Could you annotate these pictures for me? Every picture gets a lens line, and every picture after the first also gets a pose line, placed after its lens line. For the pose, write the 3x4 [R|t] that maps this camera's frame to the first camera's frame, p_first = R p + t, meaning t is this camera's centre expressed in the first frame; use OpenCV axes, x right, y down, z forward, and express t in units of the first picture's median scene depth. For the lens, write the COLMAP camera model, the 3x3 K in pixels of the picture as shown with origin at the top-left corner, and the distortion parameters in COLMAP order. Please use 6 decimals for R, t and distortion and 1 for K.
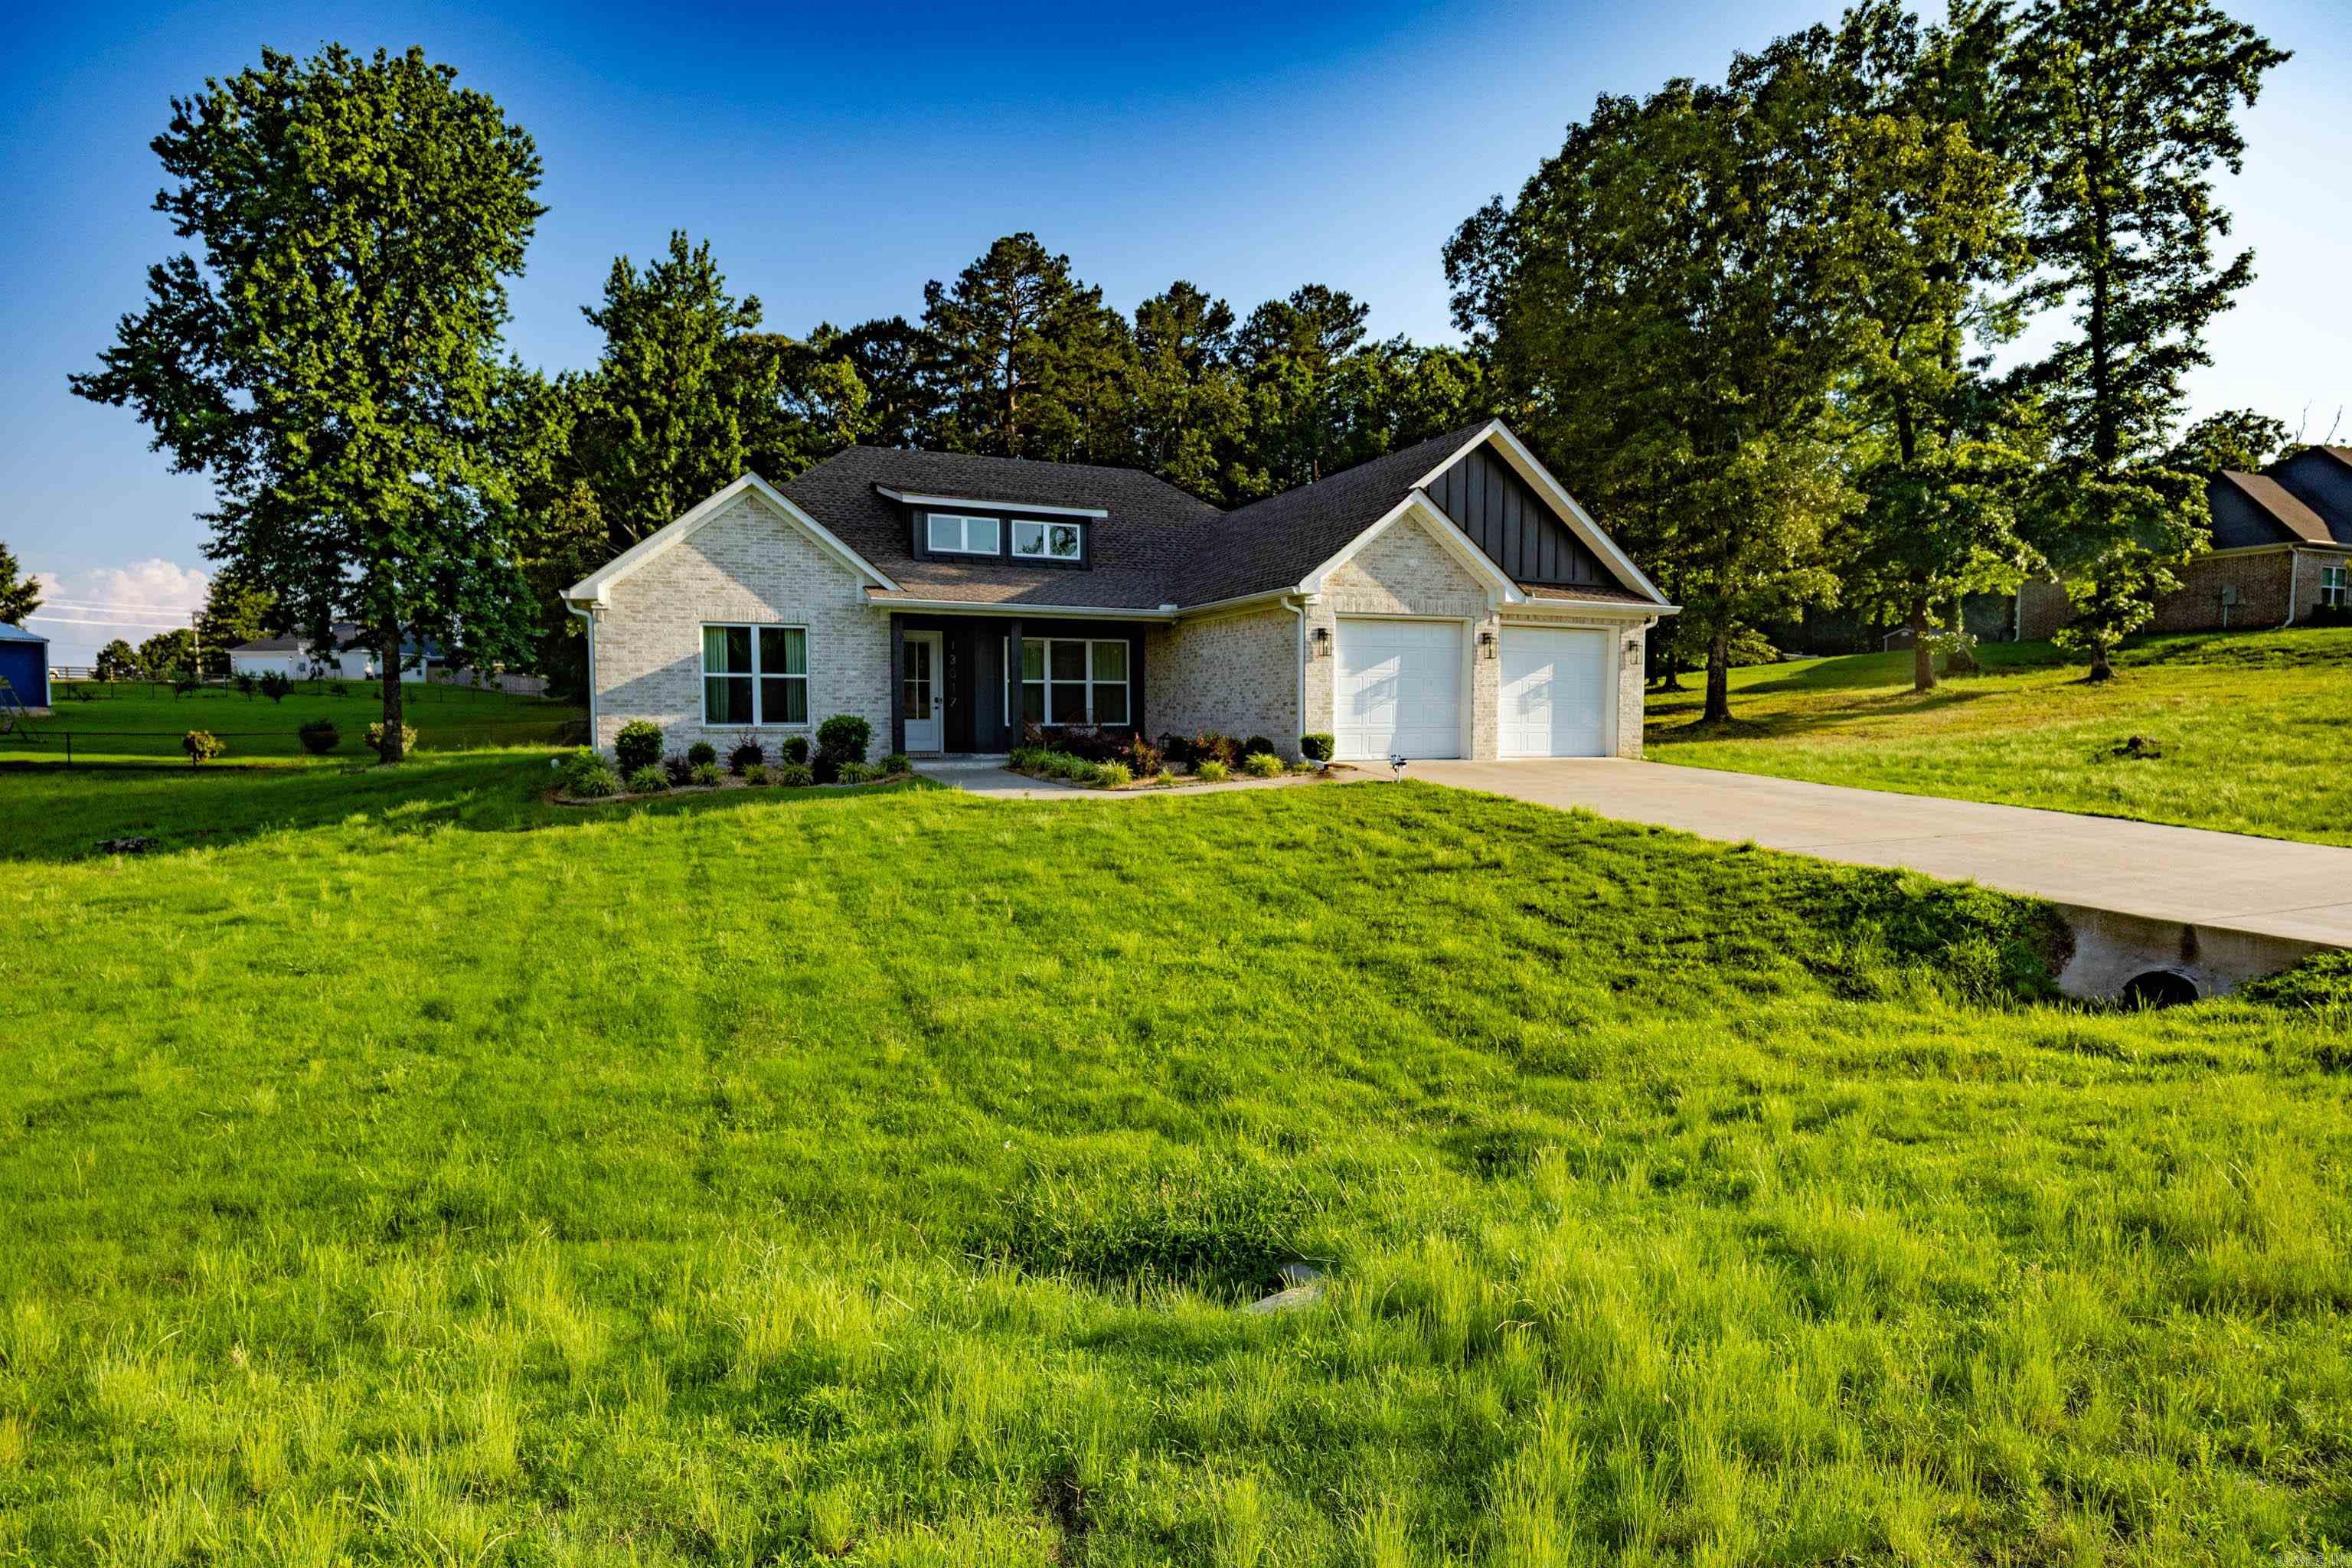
lens RADIAL K [[1218.8, 0, 1167.1], [0, 1218.8, 778.0], [0, 0, 1]] dist [0.000372, -0.001474]
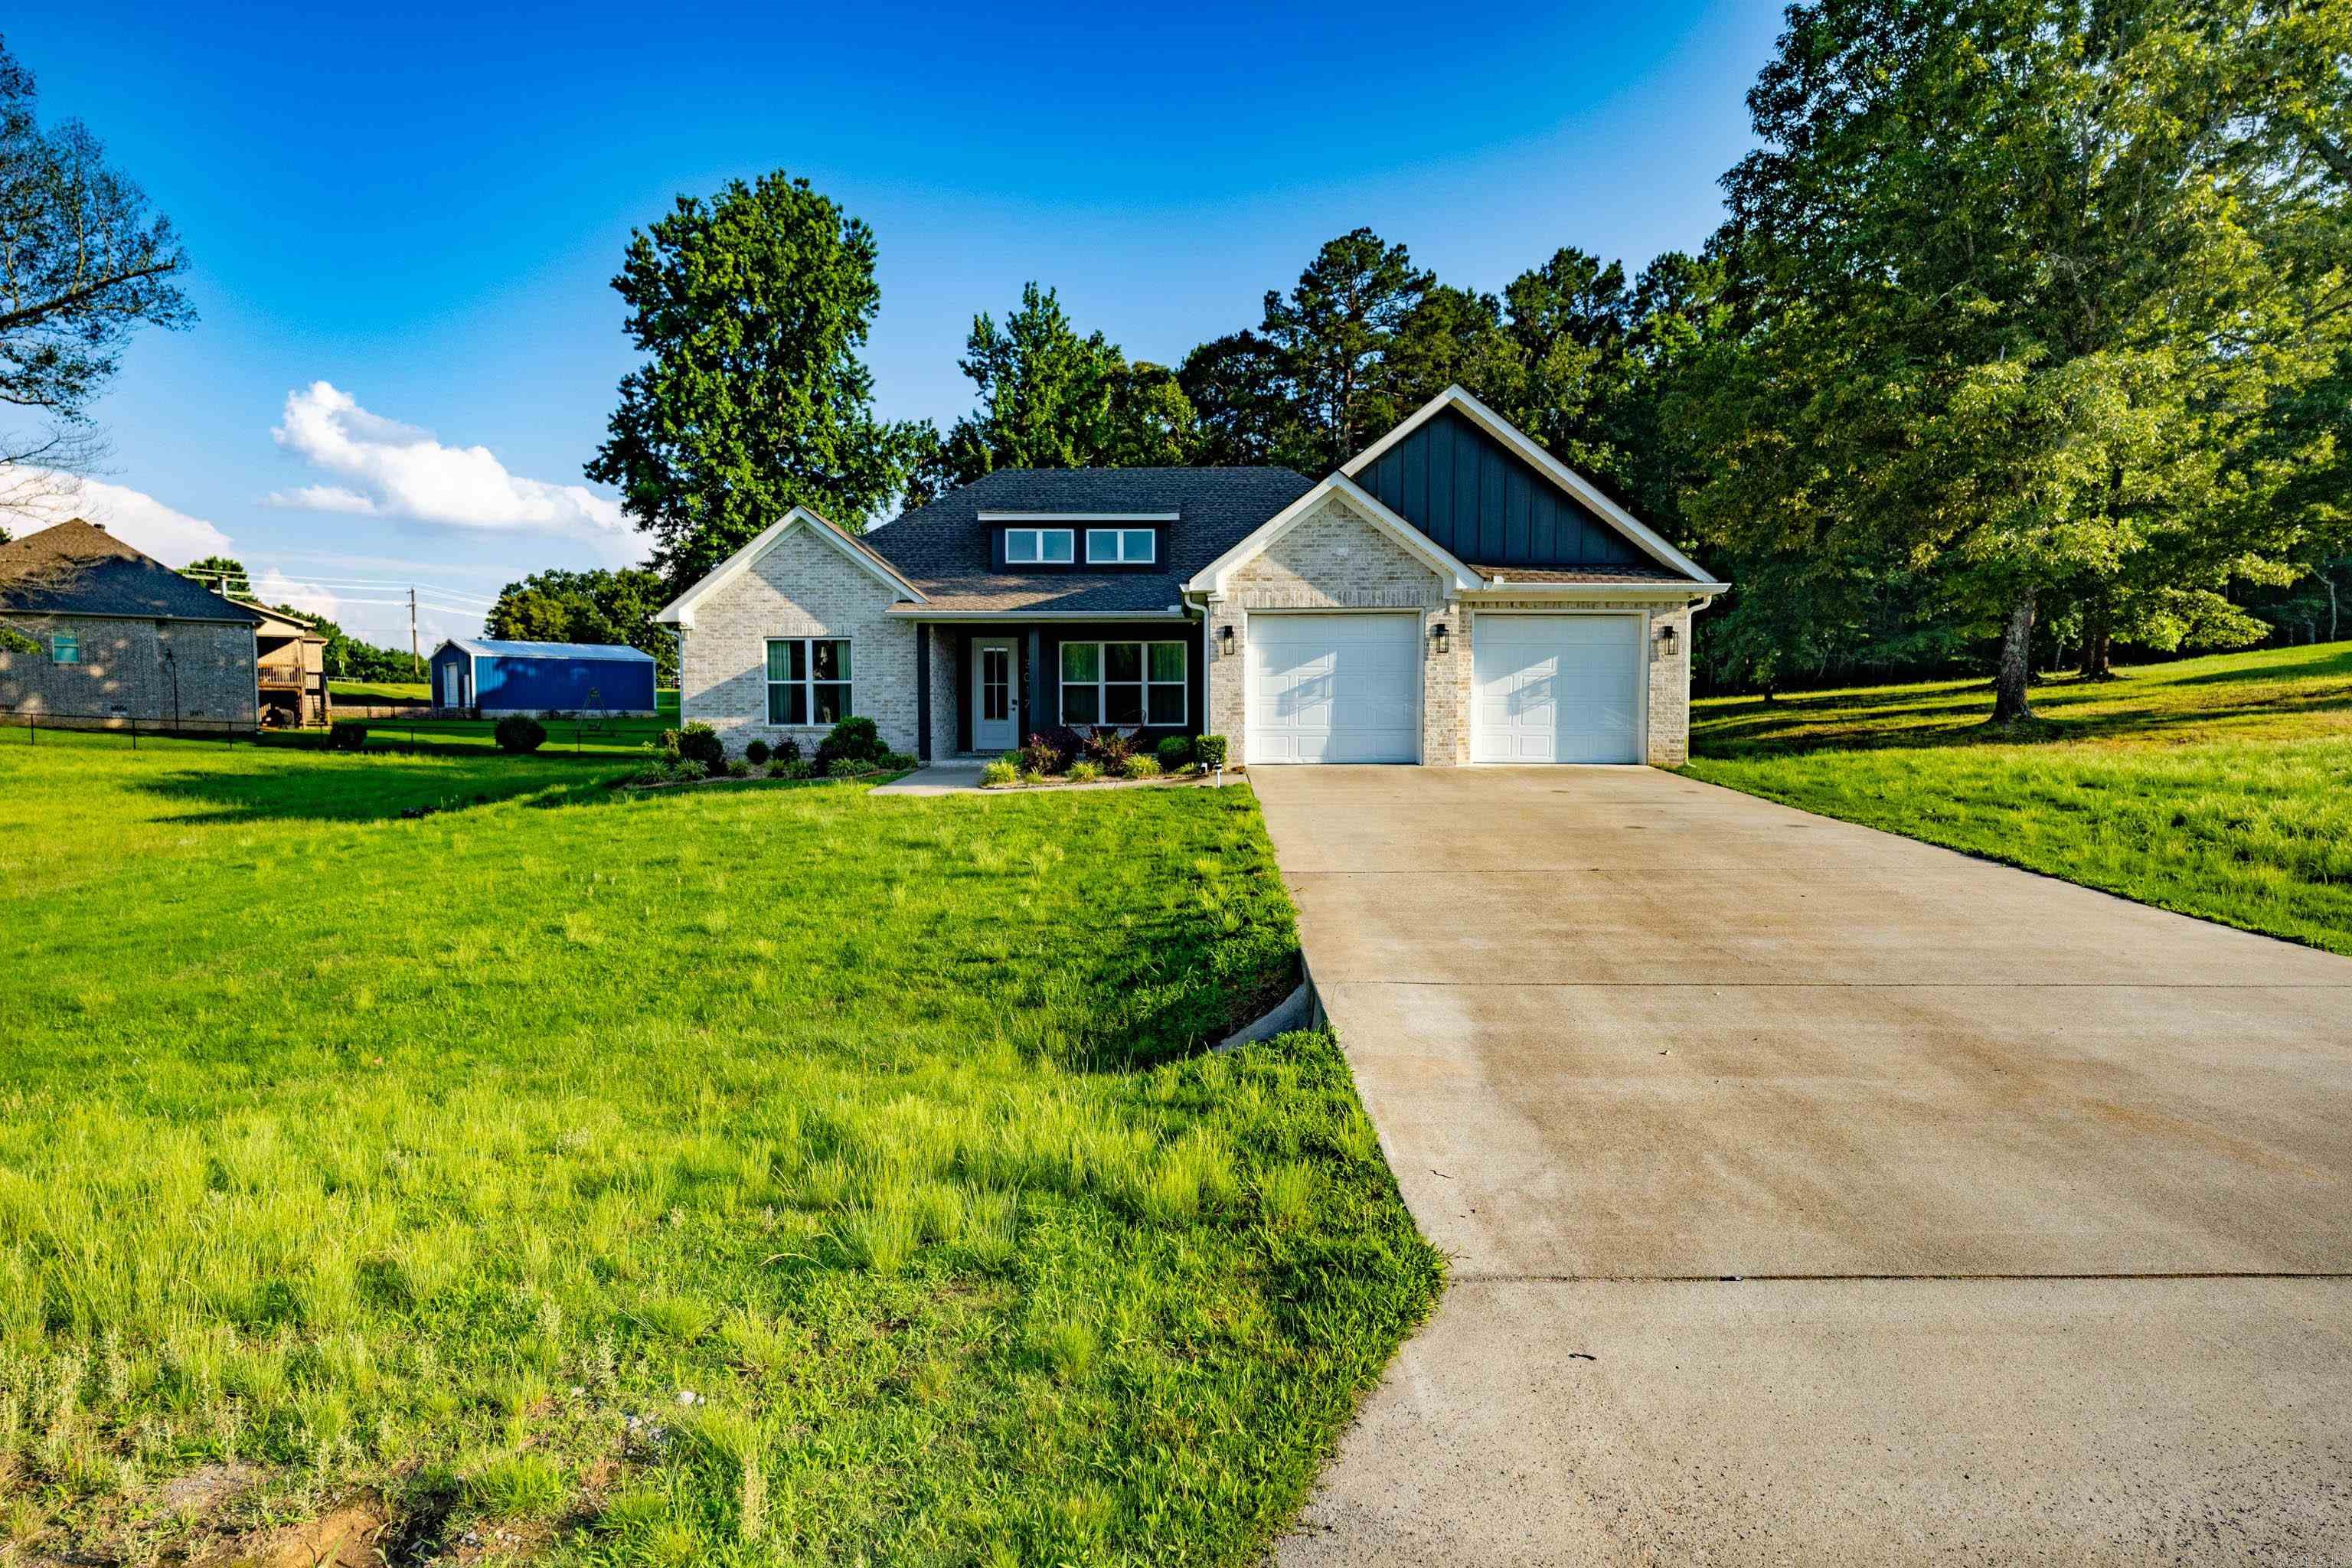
lens RADIAL K [[1218.8, 0, 1169.4], [0, 1218.8, 783.5], [0, 0, 1]] dist [0.000372, -0.001474]
pose [[0.903068, 0.022737, -0.428896, 0.399435], [-0.020737, 0.999741, 0.009336, -0.005147], [0.428997, 0.000463, 0.903306, 0.088906]]
